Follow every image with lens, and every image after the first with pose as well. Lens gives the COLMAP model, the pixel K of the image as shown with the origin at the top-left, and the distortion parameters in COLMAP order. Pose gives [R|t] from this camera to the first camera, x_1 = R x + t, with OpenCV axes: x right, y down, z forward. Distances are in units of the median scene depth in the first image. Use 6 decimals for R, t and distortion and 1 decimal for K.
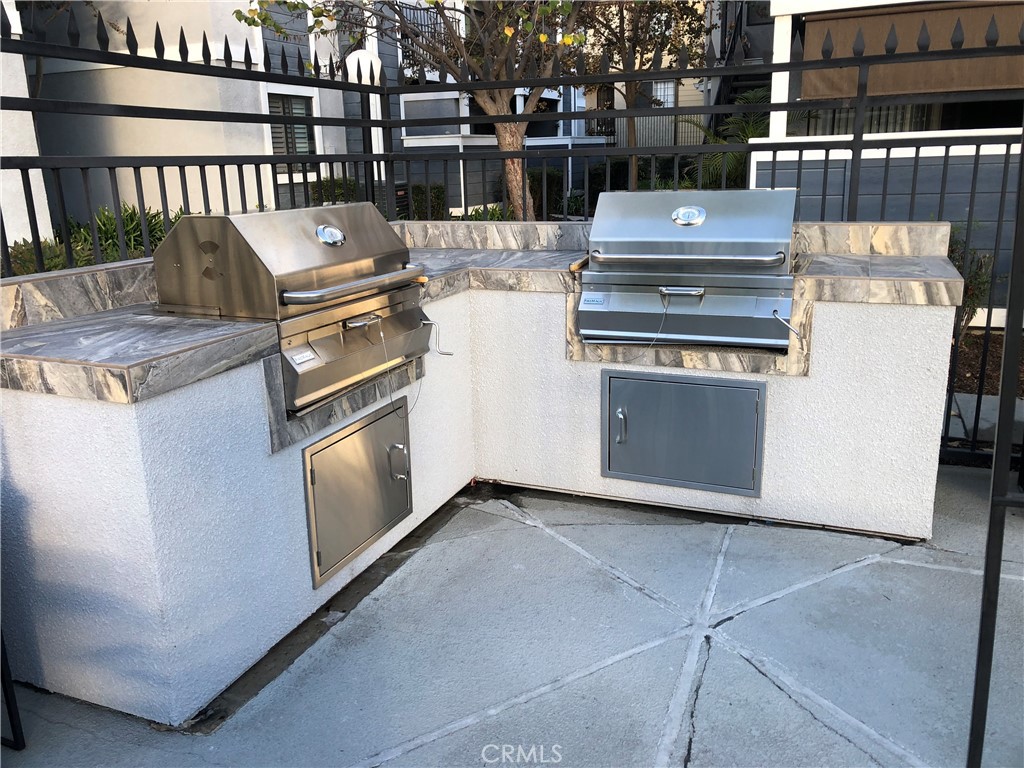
lens RADIAL K [[855.0, 0, 510.9], [0, 855.0, 387.1], [0, 0, 1]] dist [0.003543, 0.010609]
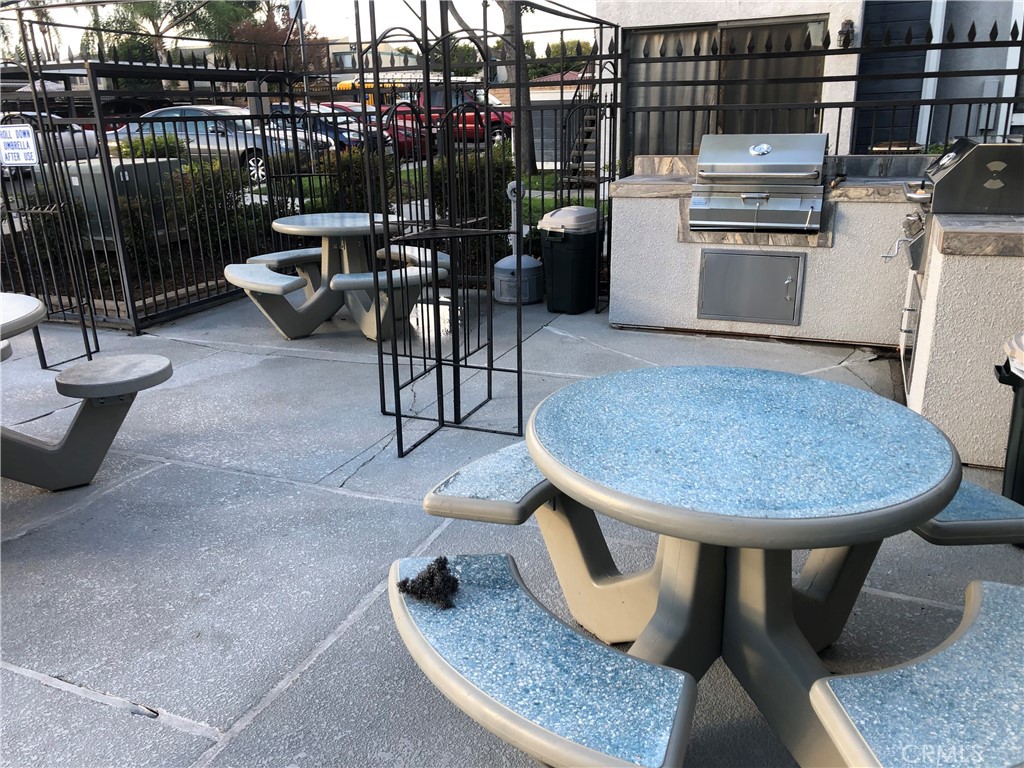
lens RADIAL K [[855.0, 0, 512.6], [0, 855.0, 386.1], [0, 0, 1]] dist [0.003543, 0.010609]
pose [[0.015209, 0.336333, -0.941620, 1.482866], [-0.245581, 0.914140, 0.322551, -0.146826], [0.969257, 0.226338, 0.096500, 0.322206]]
